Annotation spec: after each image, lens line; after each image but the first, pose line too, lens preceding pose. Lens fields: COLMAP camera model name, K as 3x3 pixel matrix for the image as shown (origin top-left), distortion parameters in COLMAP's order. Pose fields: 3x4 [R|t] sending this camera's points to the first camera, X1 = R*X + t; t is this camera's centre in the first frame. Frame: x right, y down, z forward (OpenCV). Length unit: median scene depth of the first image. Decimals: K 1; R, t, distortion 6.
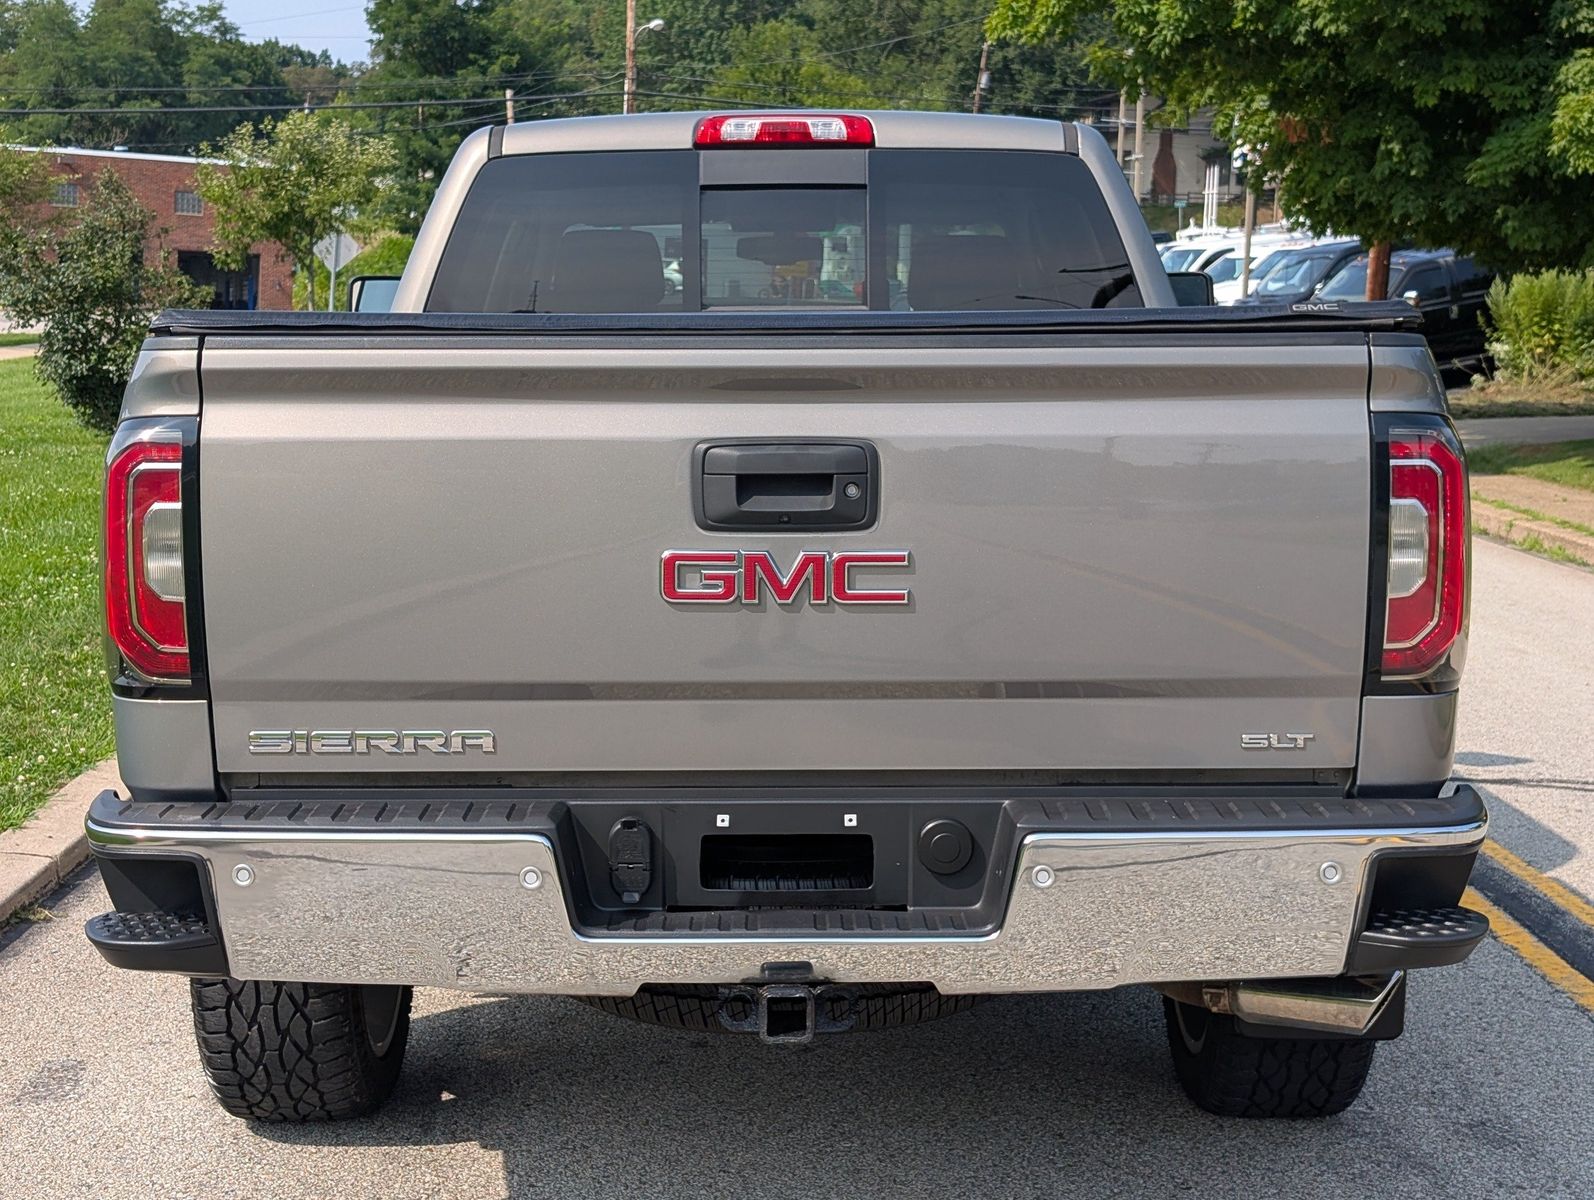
lens RADIAL K [[2541.0, 0, 797.0], [0, 2541.0, 600.0], [0, 0, 1]] dist [0.222613, -0.966499]
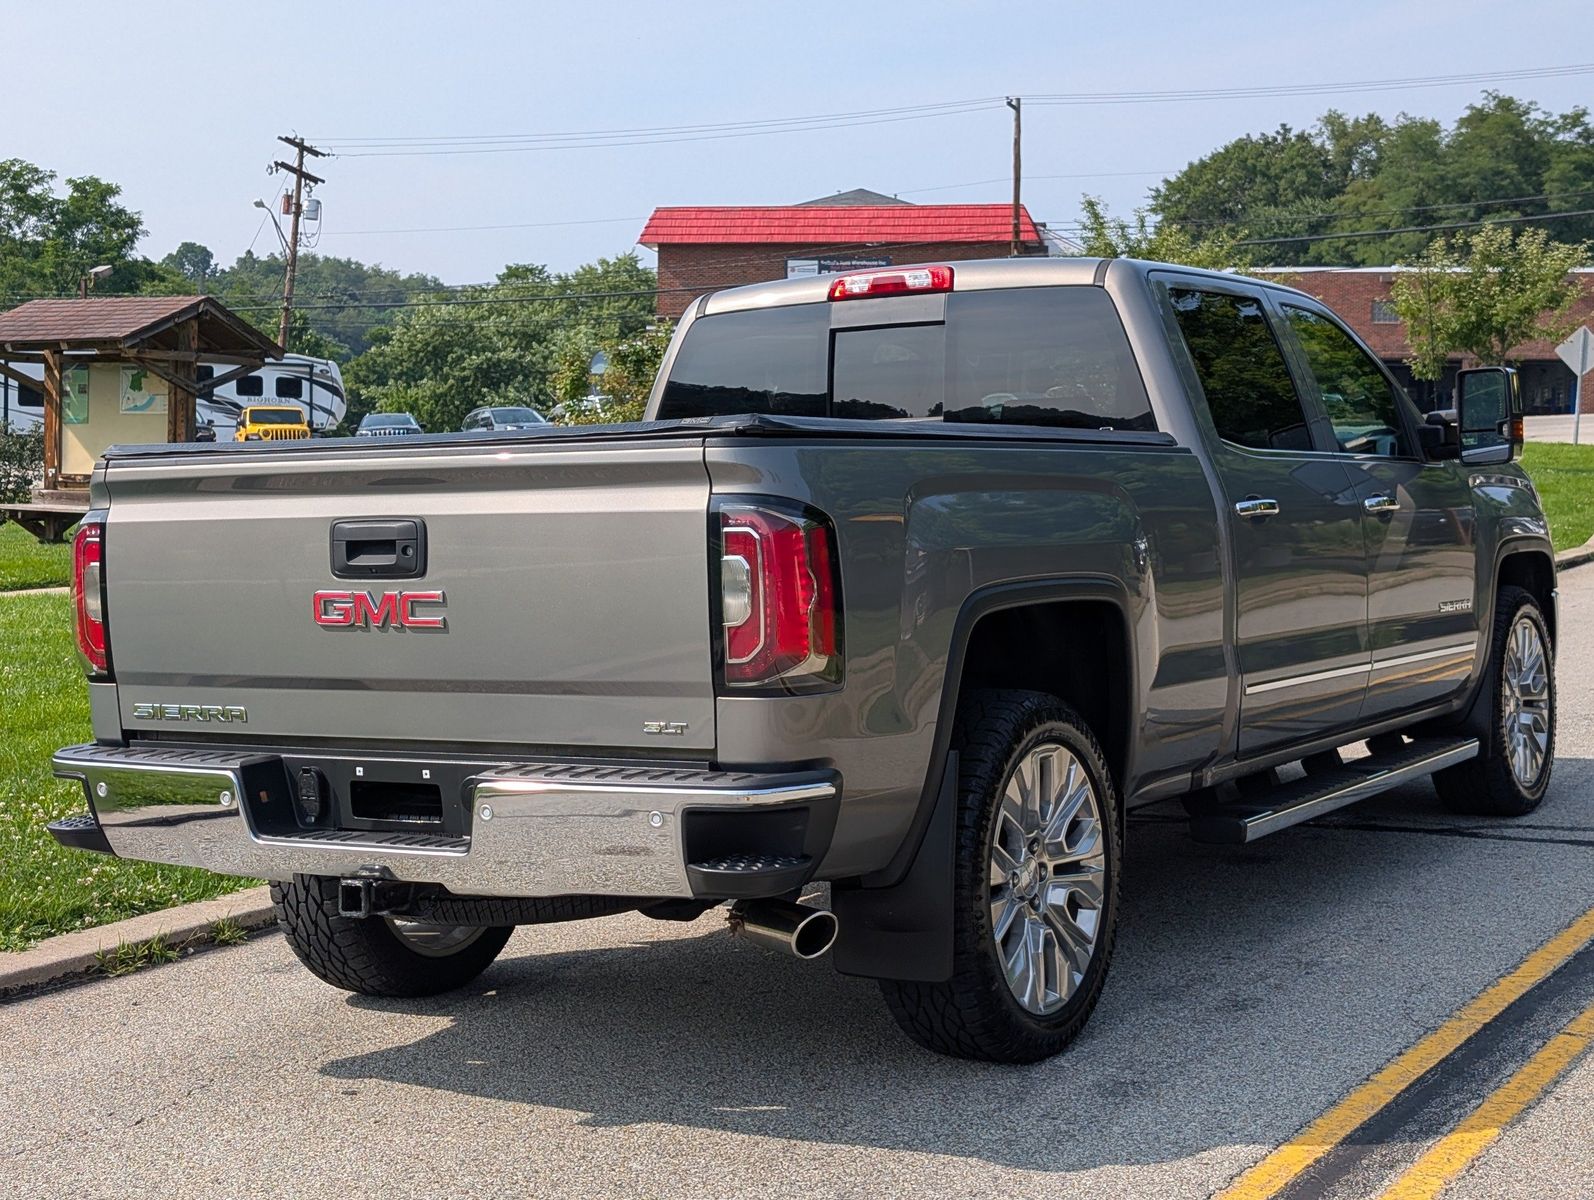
lens RADIAL K [[2559.9, 0, 777.5], [0, 2559.9, 539.1], [0, 0, 1]] dist [0.081905, 0.049390]
pose [[0.853112, -0.008838, -0.521653, 0.611695], [-0.025513, 0.997954, -0.058632, 0.020273], [0.521103, 0.063328, 0.851141, -0.108023]]
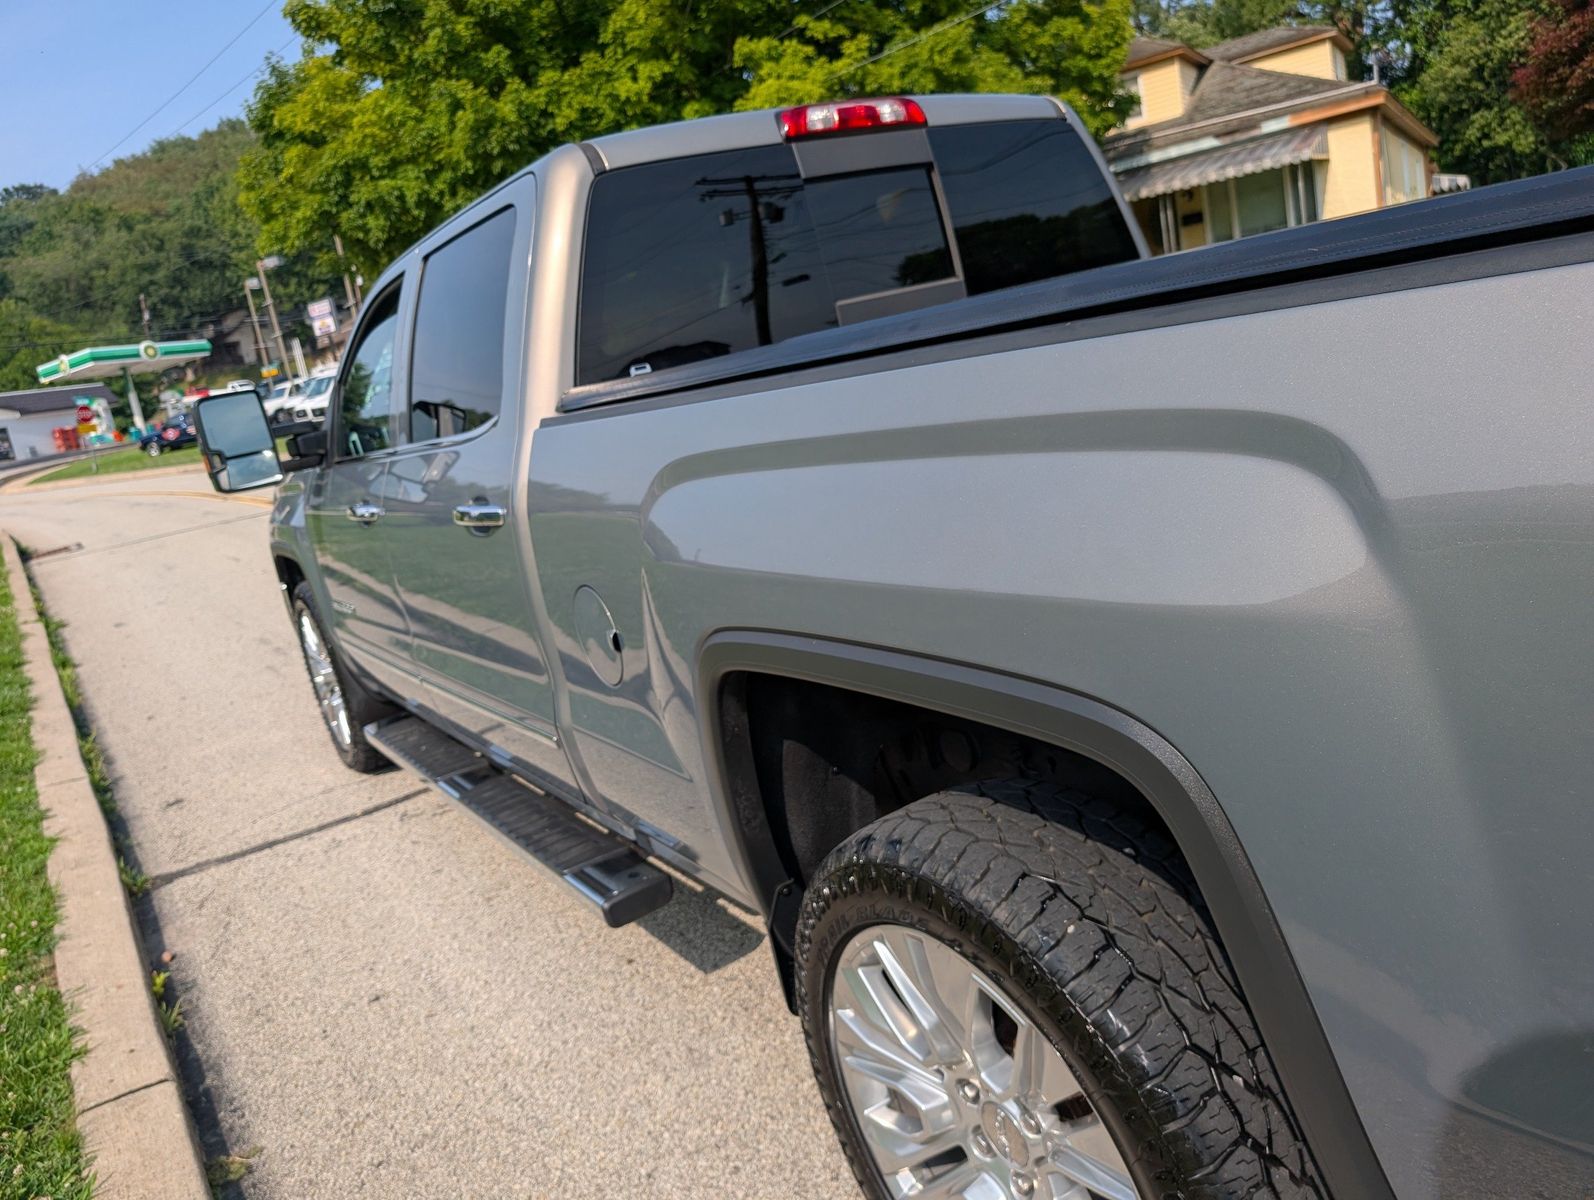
lens RADIAL K [[1172.6, 0, 787.2], [0, 1172.6, 608.7], [0, 0, 1]] dist [0.003650, 0.004833]
pose [[0.825593, -0.281361, 0.489114, -0.305356], [0.245059, 0.959585, 0.138355, -0.068681], [-0.508274, 0.005637, 0.861177, 0.619281]]
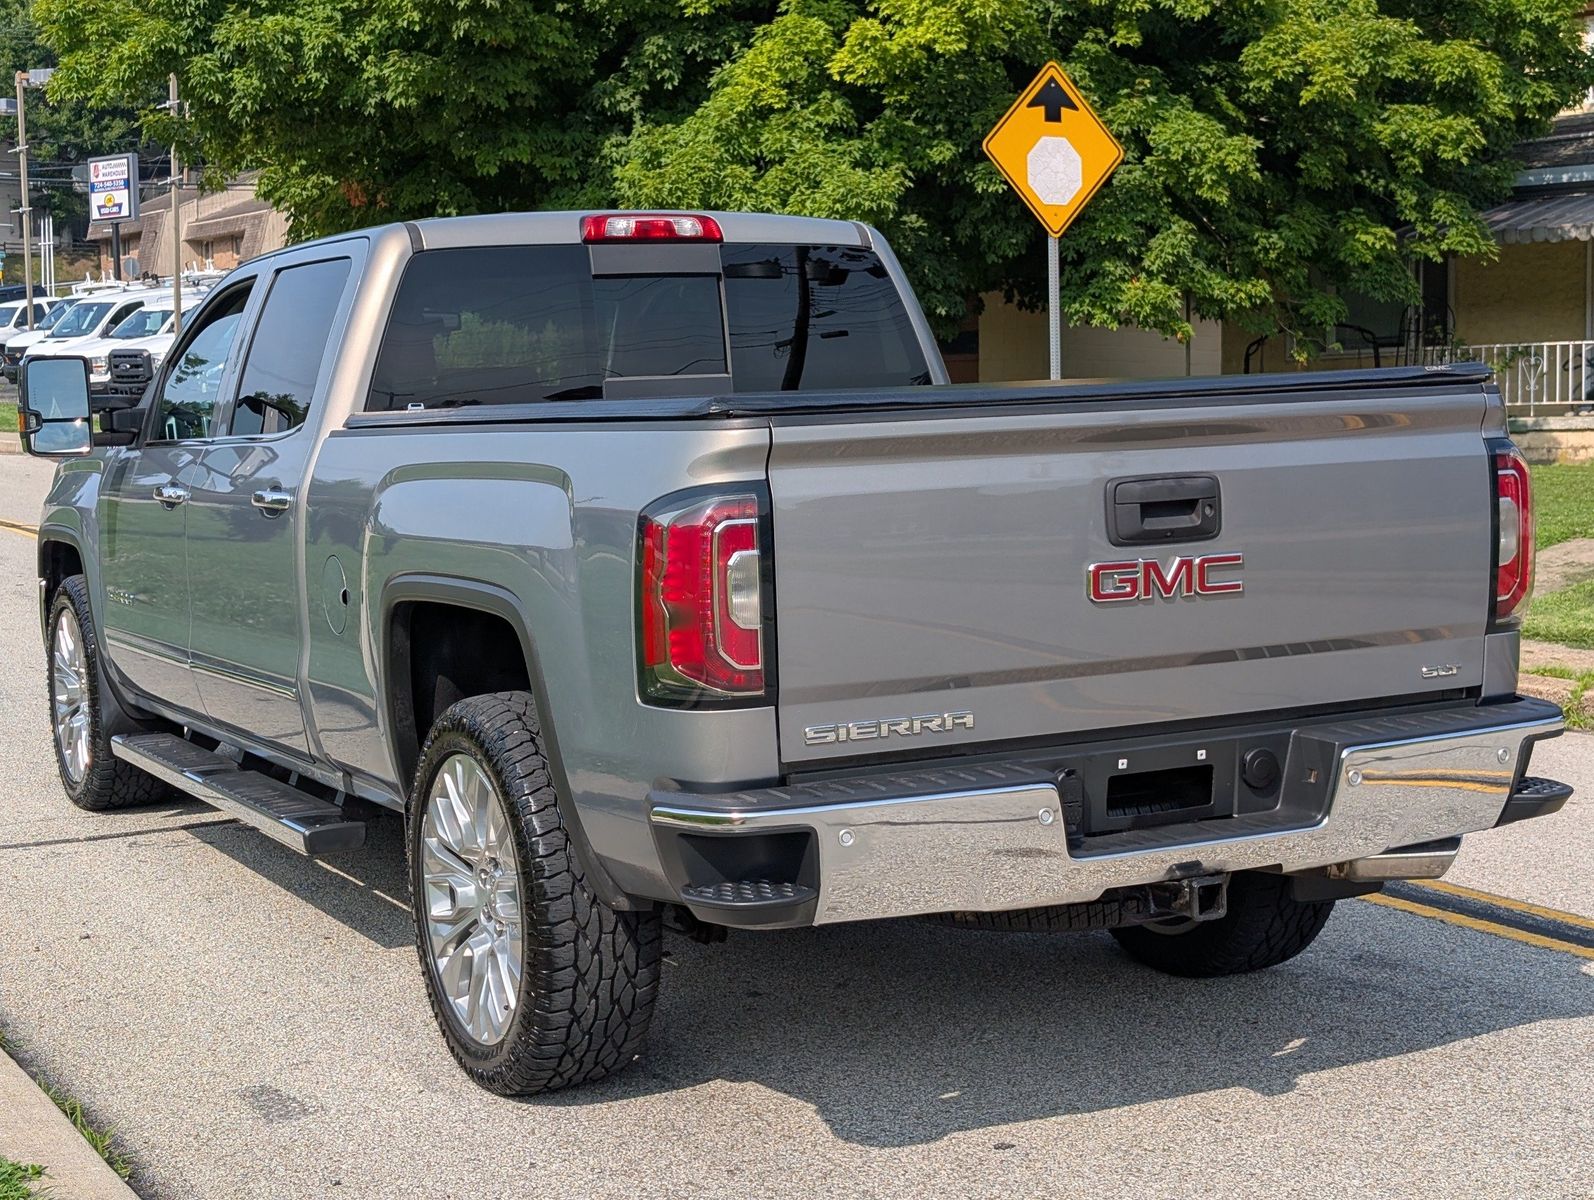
lens RADIAL K [[2541.0, 0, 797.0], [0, 2541.0, 600.0], [0, 0, 1]] dist [0.222613, -0.966499]
pose [[0.890442, -0.068224, 0.449954, -0.486366], [0.076574, 0.997064, -0.000358, -0.007117], [-0.448608, 0.034774, 0.893052, -0.074066]]
